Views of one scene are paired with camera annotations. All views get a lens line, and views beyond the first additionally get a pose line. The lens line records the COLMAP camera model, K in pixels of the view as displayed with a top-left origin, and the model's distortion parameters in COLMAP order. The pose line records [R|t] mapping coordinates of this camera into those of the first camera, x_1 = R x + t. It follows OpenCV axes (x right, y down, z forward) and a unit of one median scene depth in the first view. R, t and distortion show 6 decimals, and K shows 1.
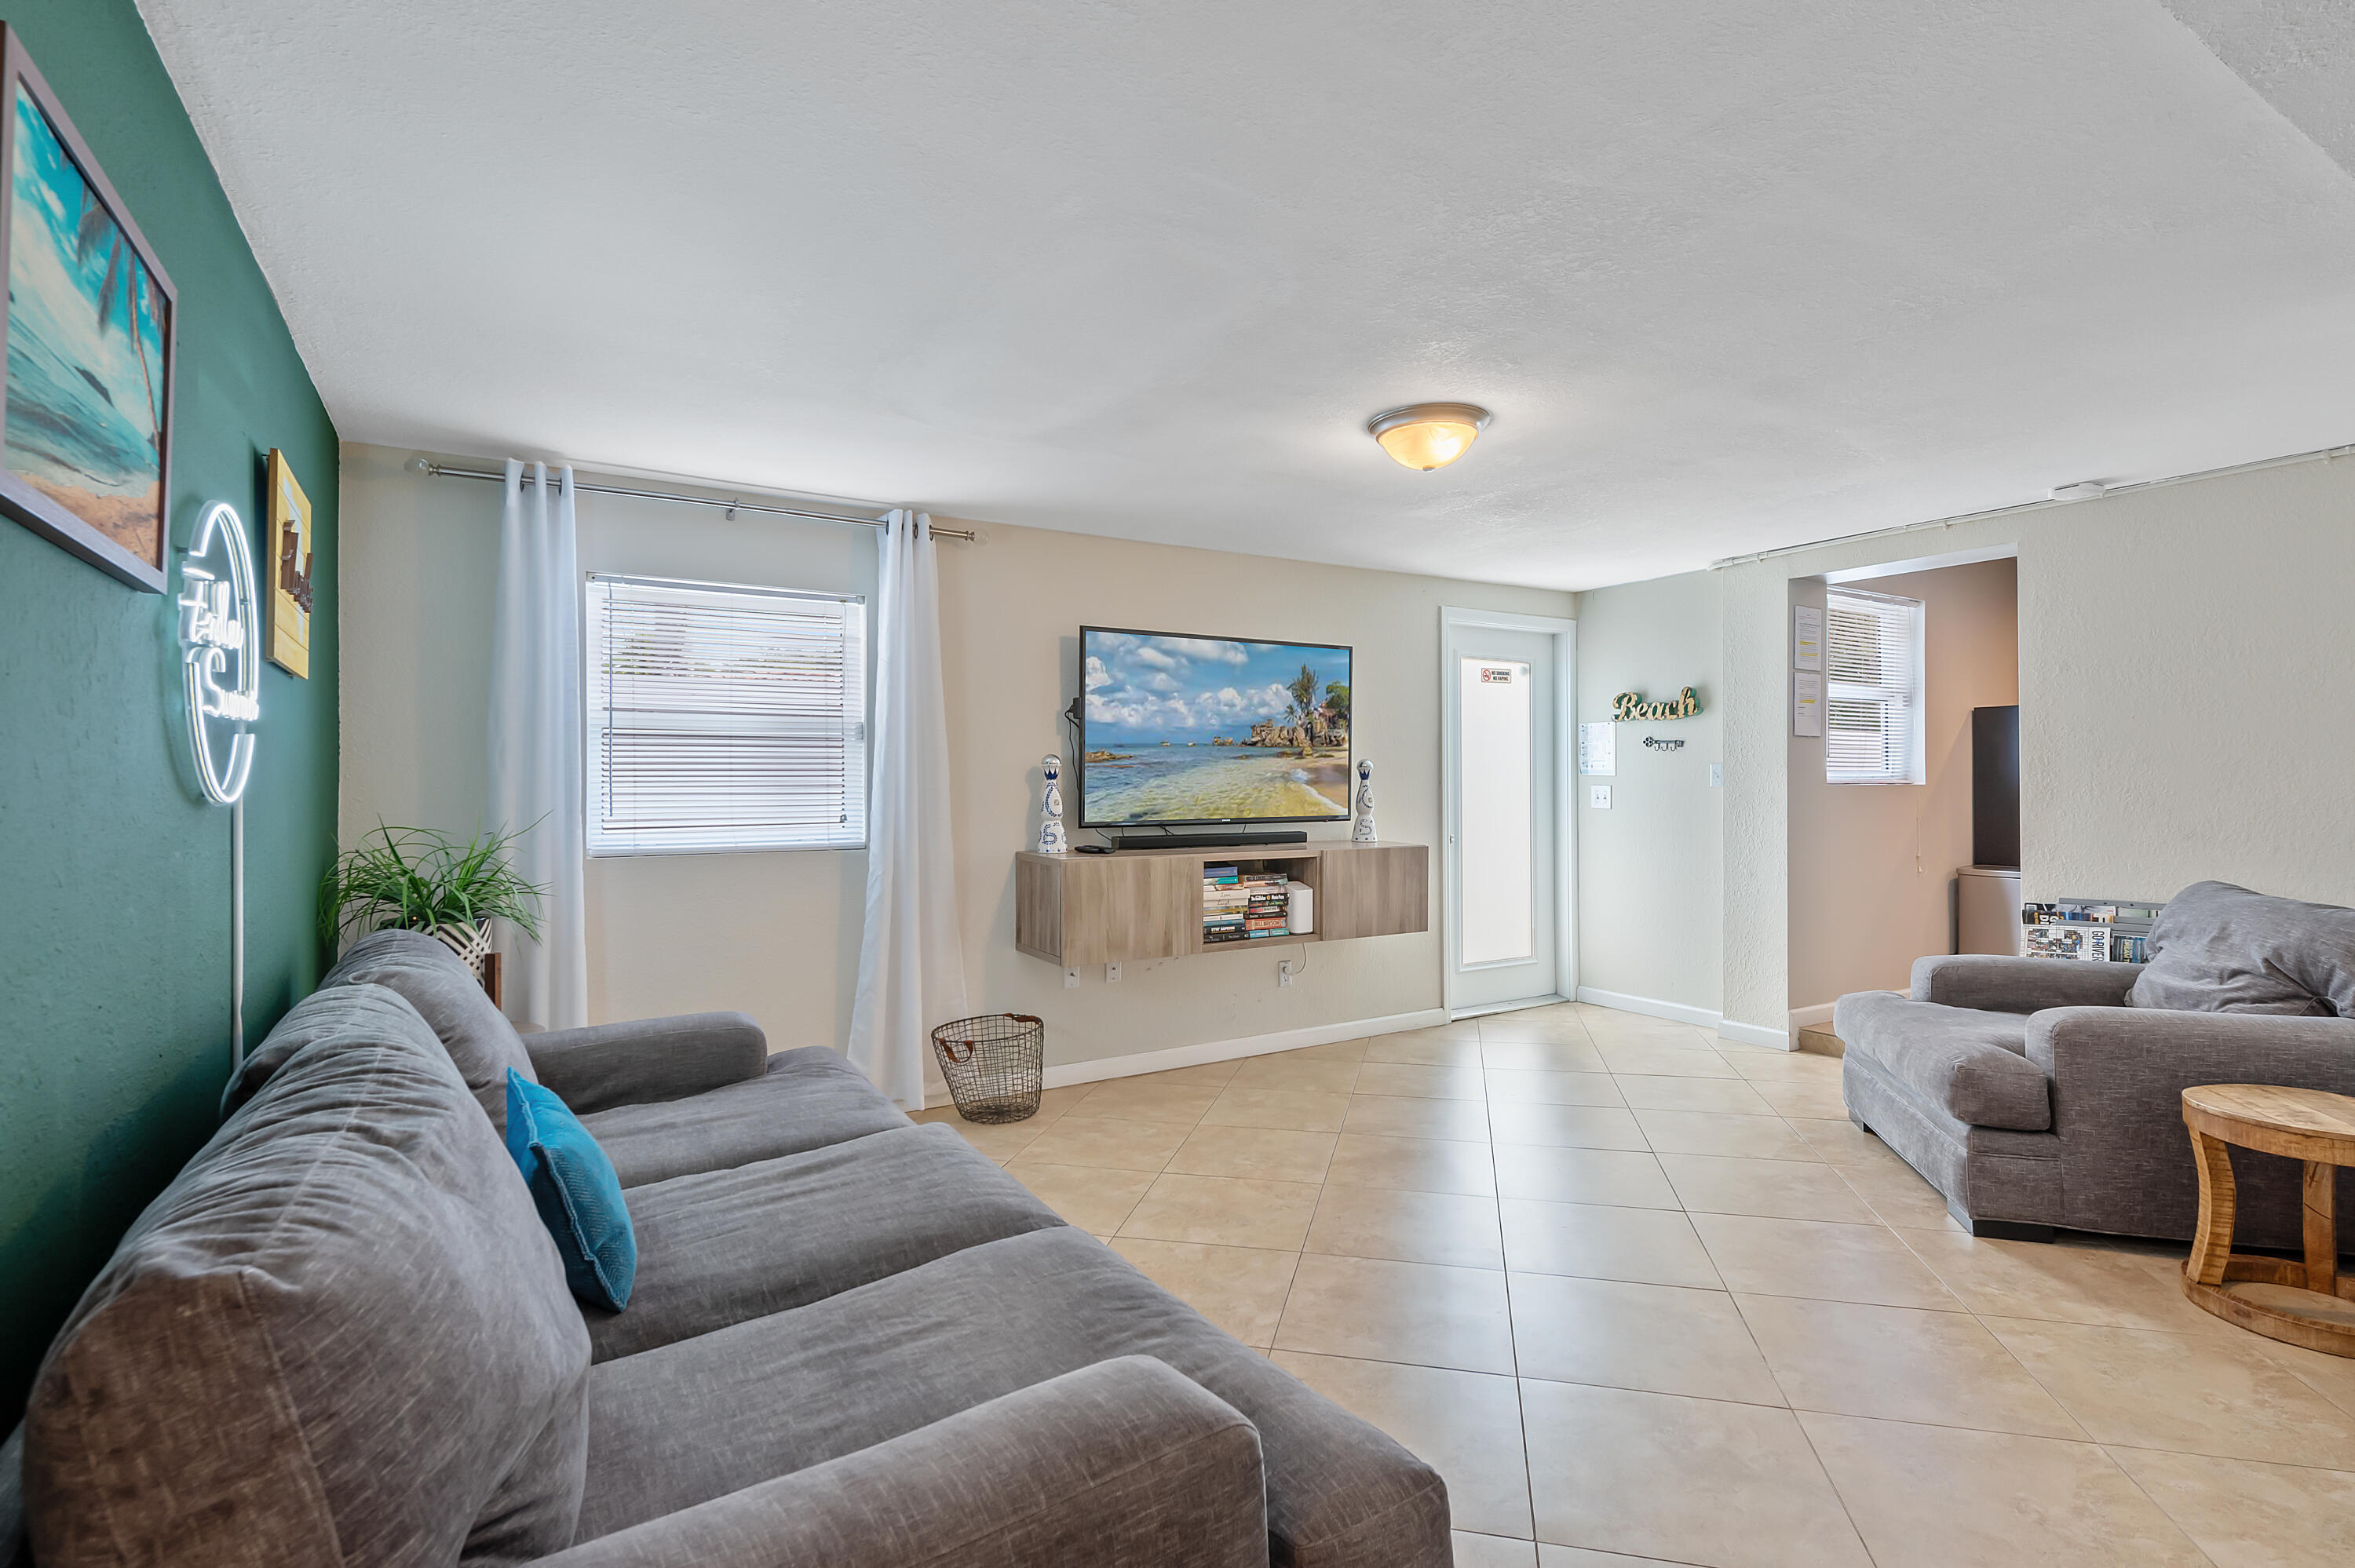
lens RADIAL K [[1116.3, 0, 1195.7], [0, 1116.3, 780.5], [0, 0, 1]] dist [-0.044733, -0.001424]
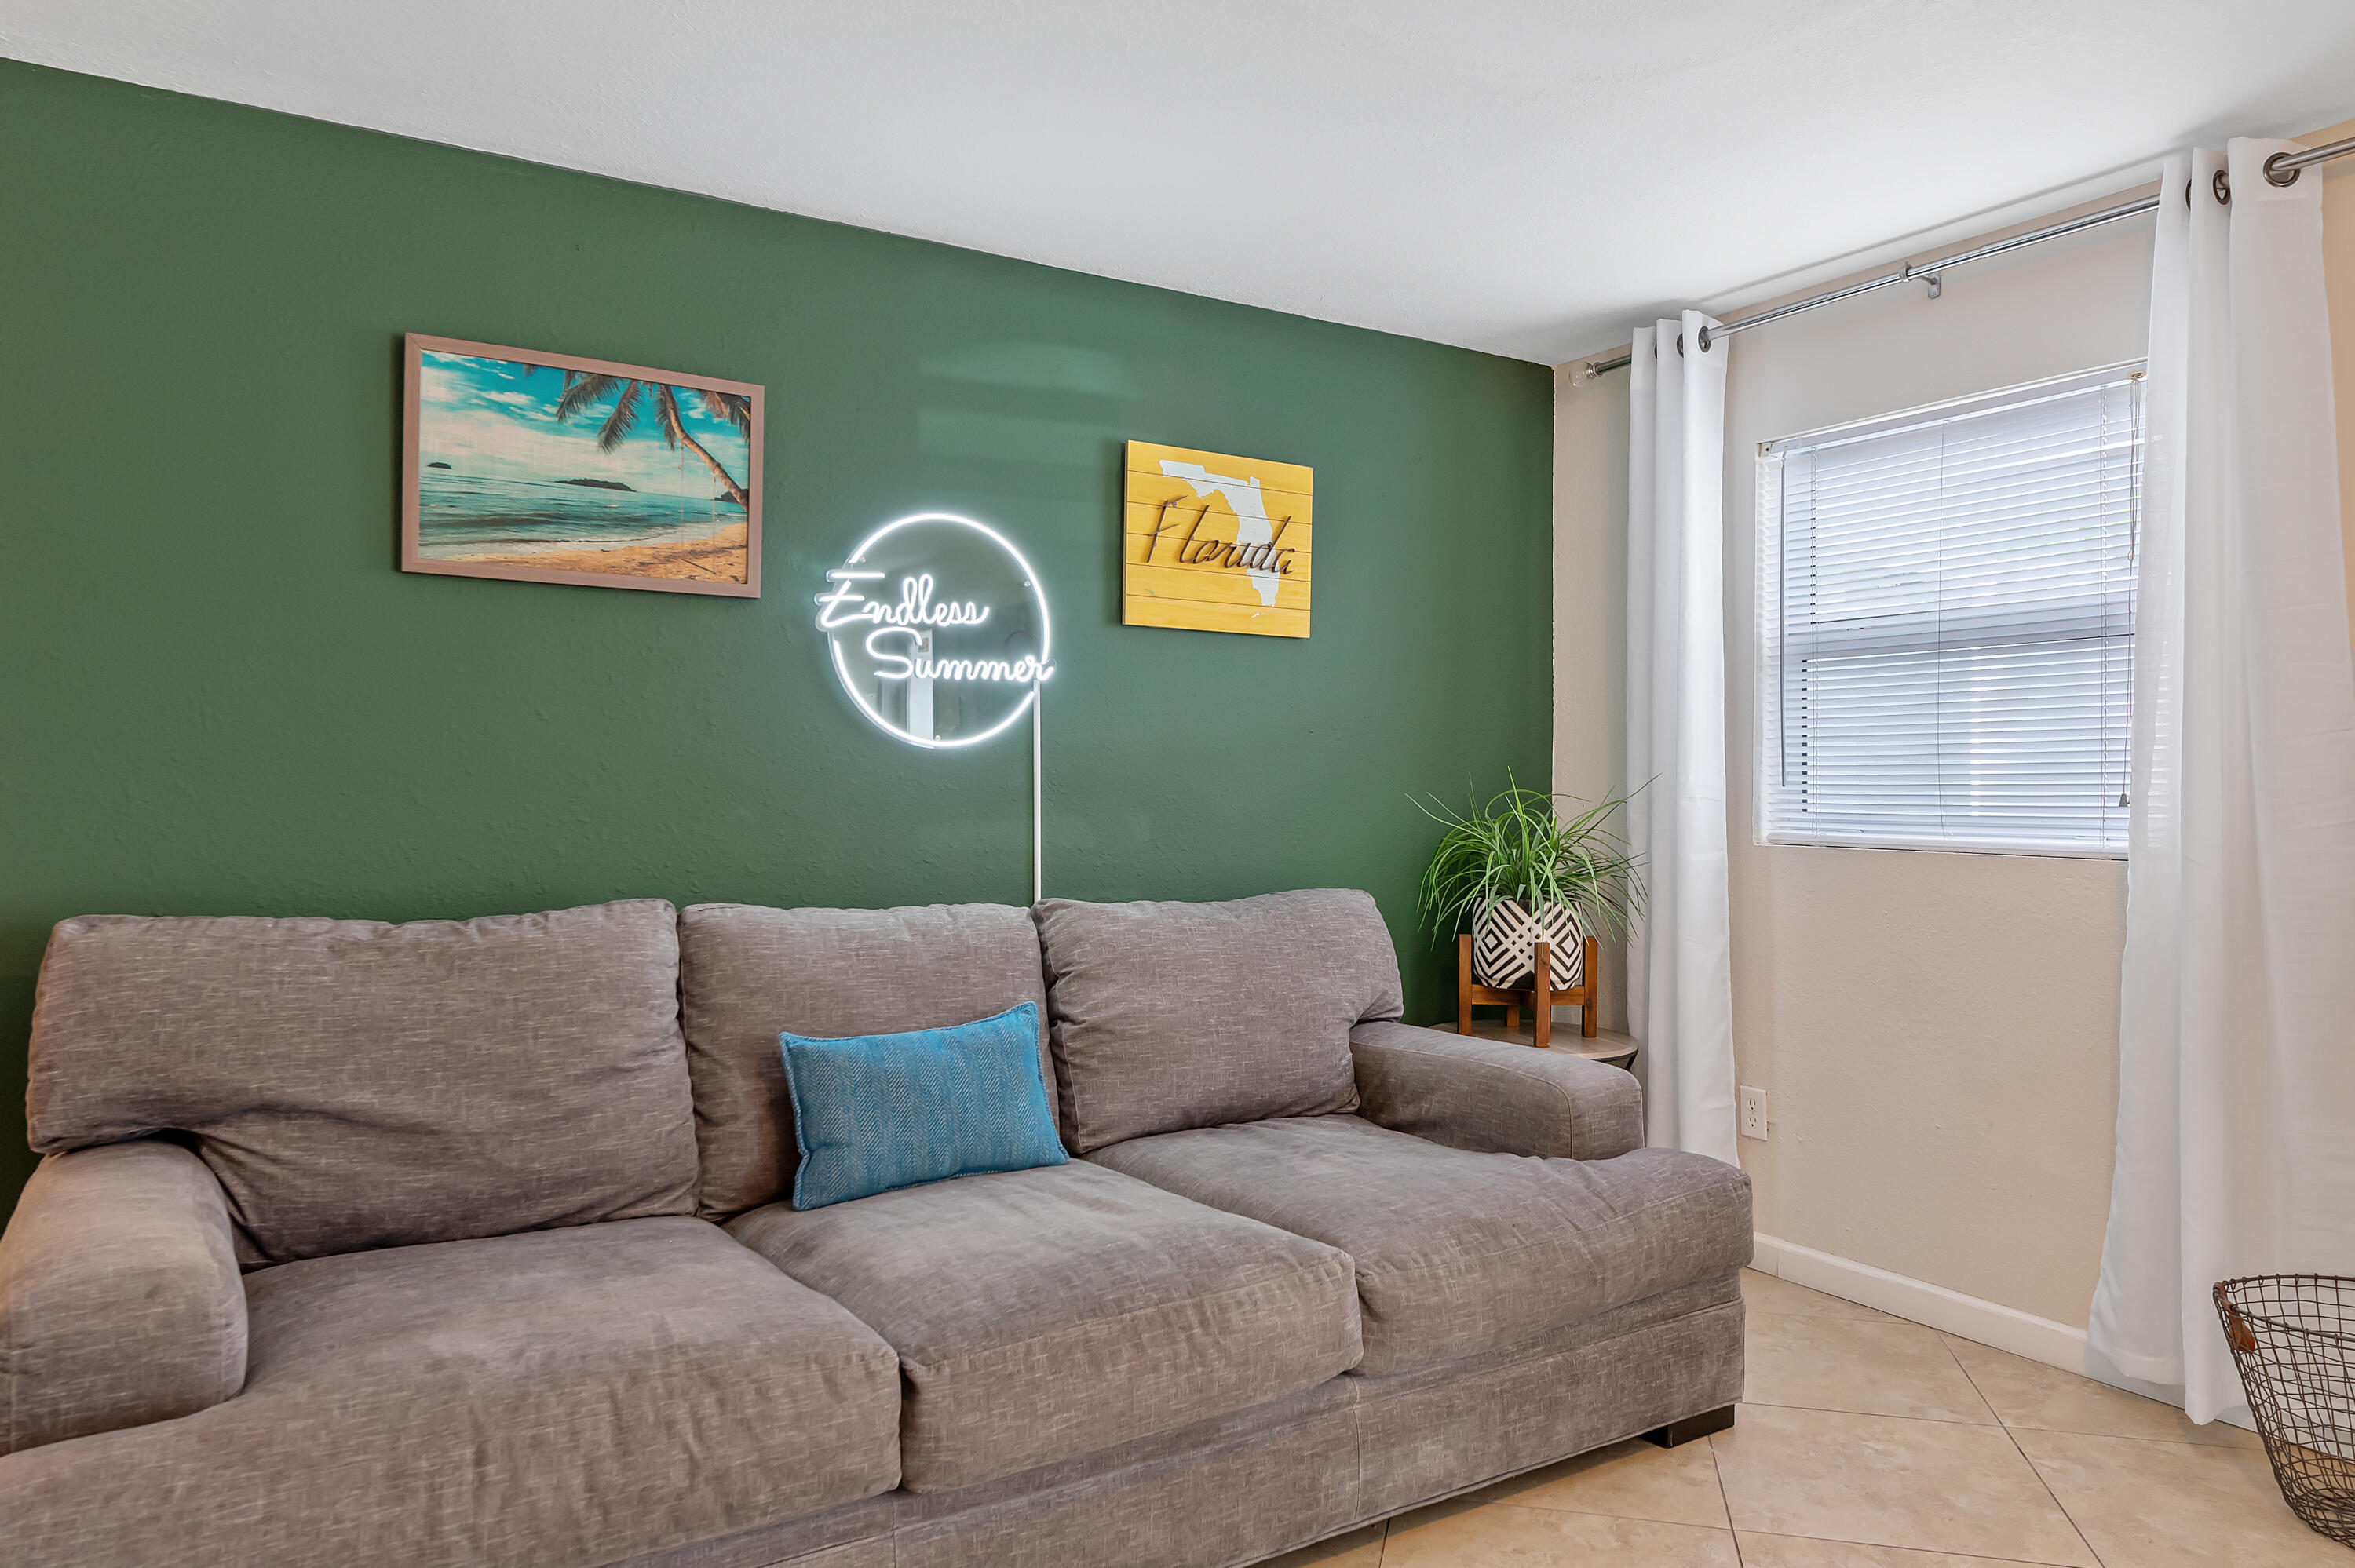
lens RADIAL K [[1505.3, 0, 1180.0], [0, 1505.3, 771.6], [0, 0, 1]] dist [0.011099, -0.002338]
pose [[-0.008250, -0.000205, -0.999966, 0.510377], [-0.001407, 0.999999, -0.000193, 0.029266], [0.999965, 0.001406, -0.008250, 0.744387]]
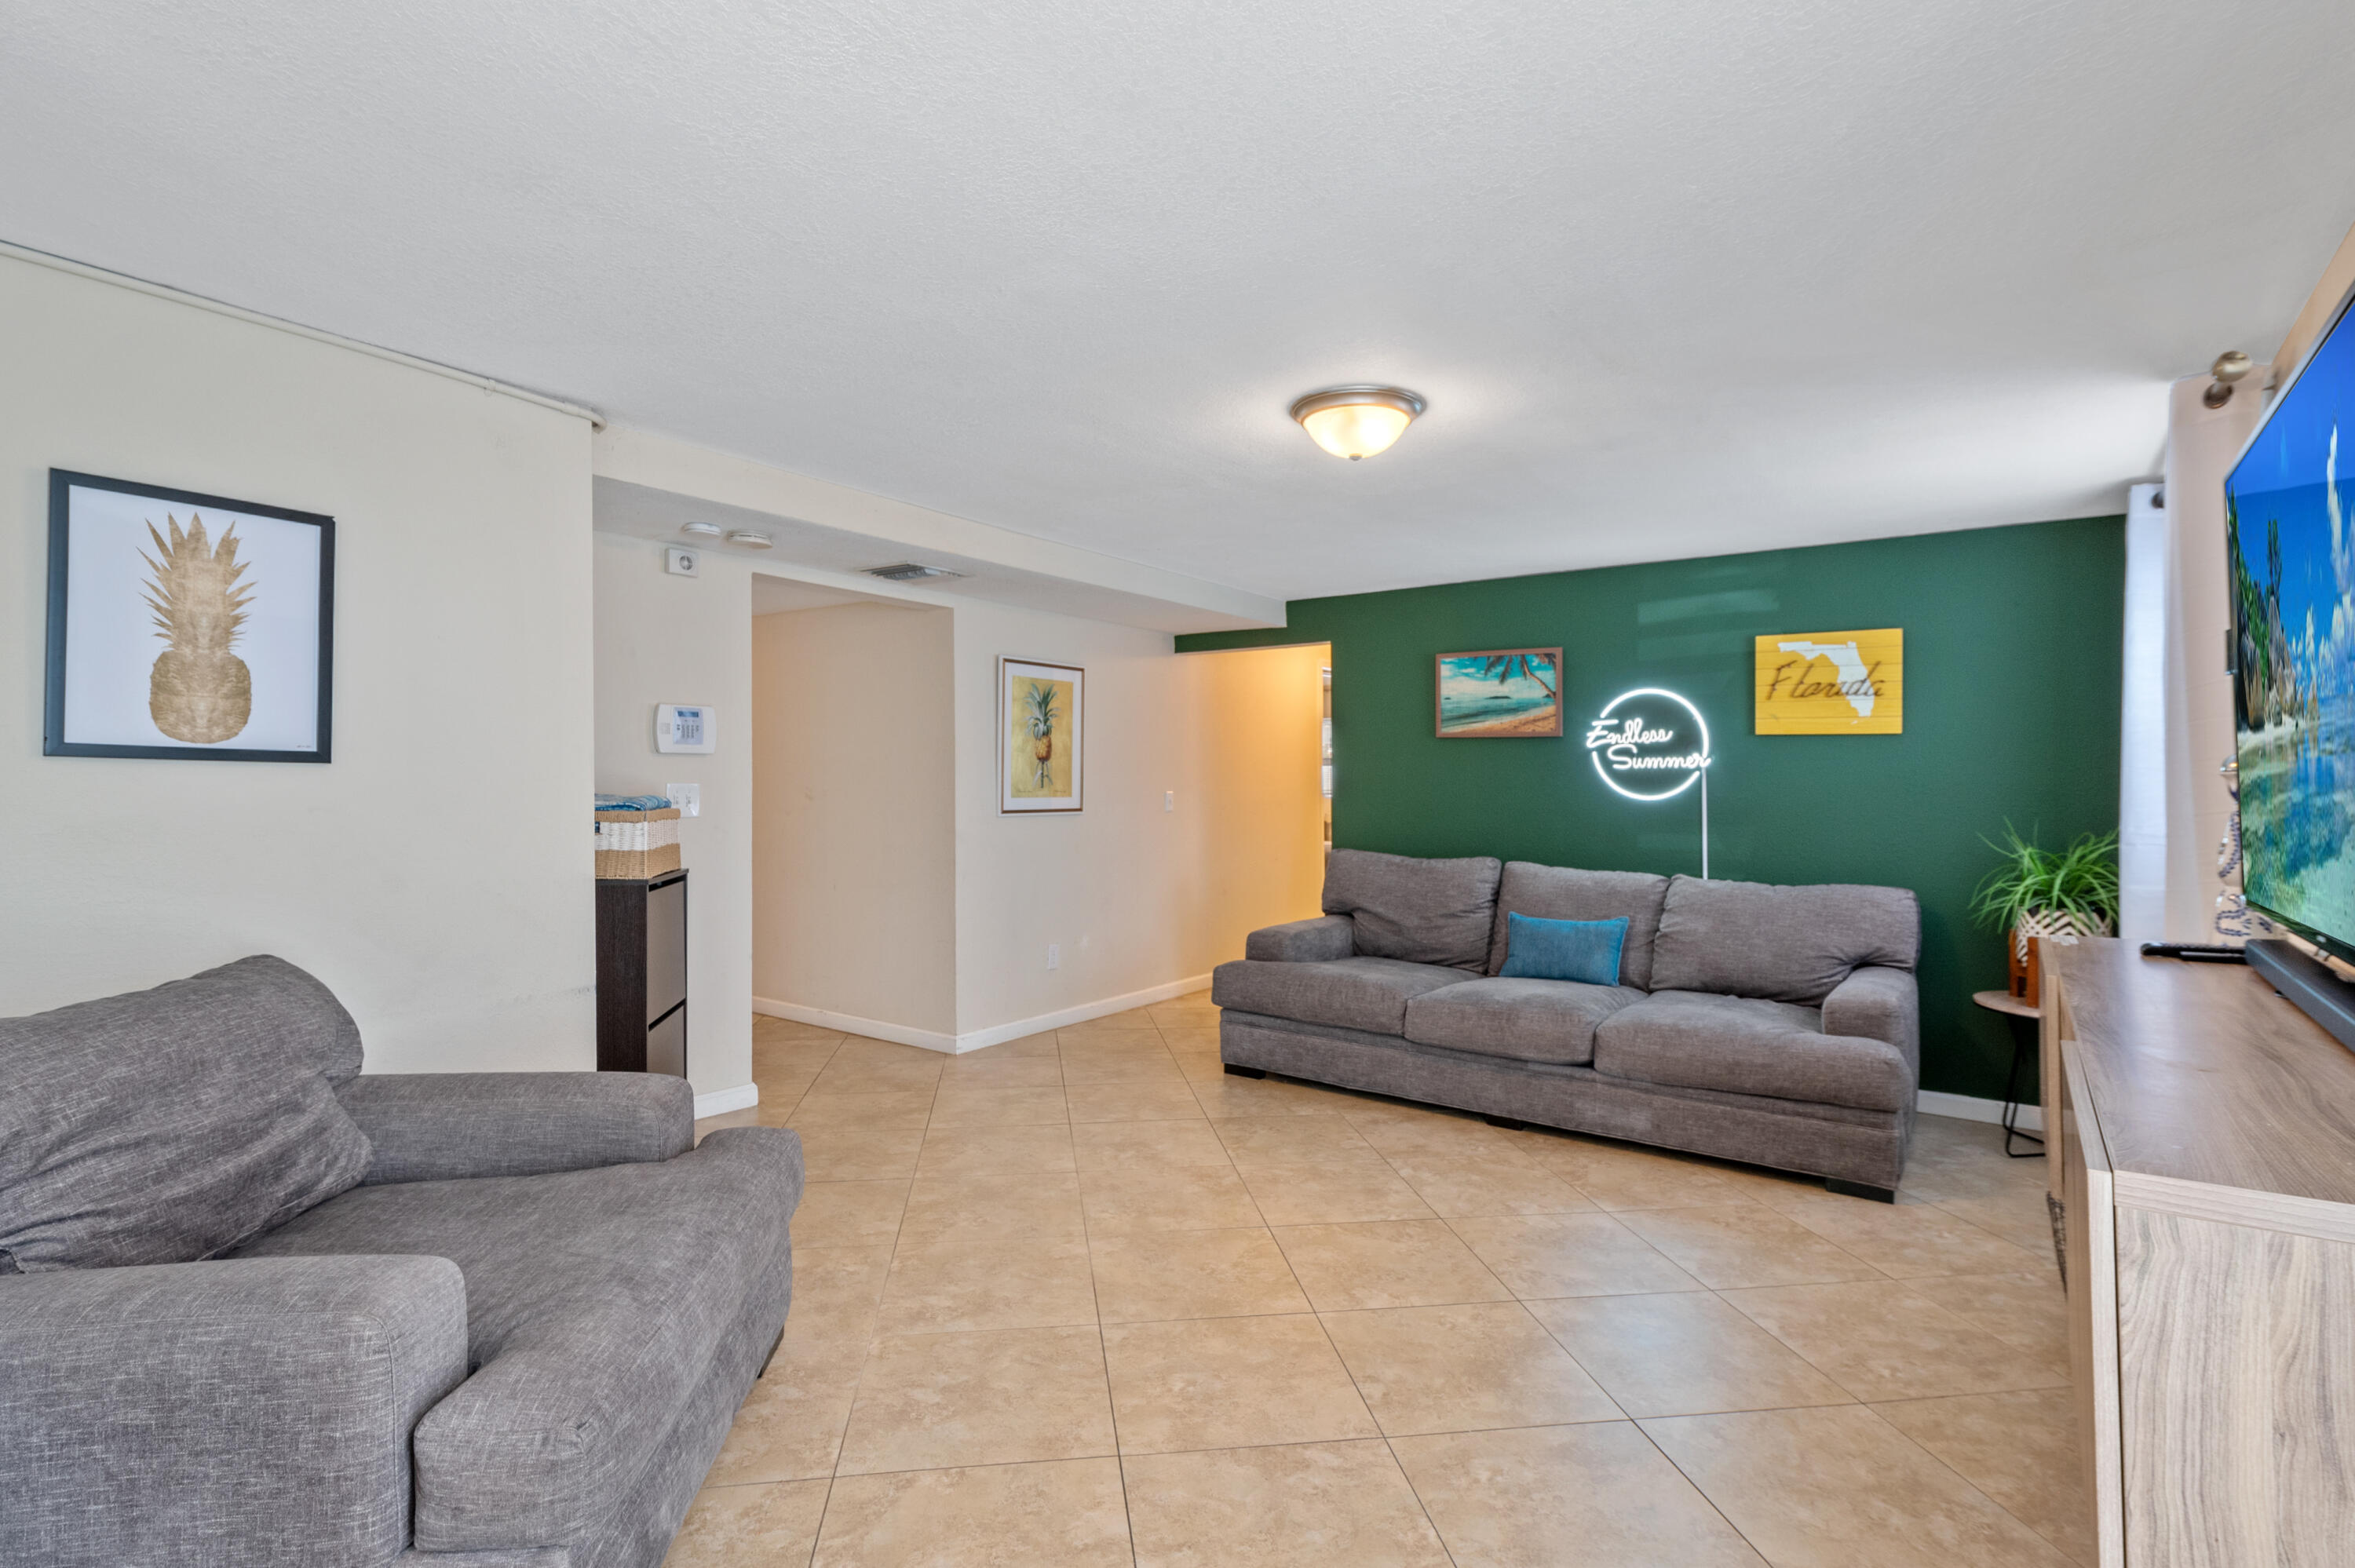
lens RADIAL K [[1116.3, 0, 1177.0], [0, 1116.3, 783.3], [0, 0, 1]] dist [-0.044733, -0.001424]
pose [[-0.937142, -0.002562, -0.348939, 0.683294], [-0.004239, 0.999983, 0.004041, -0.014465], [0.348923, 0.005266, -0.937137, 1.844646]]
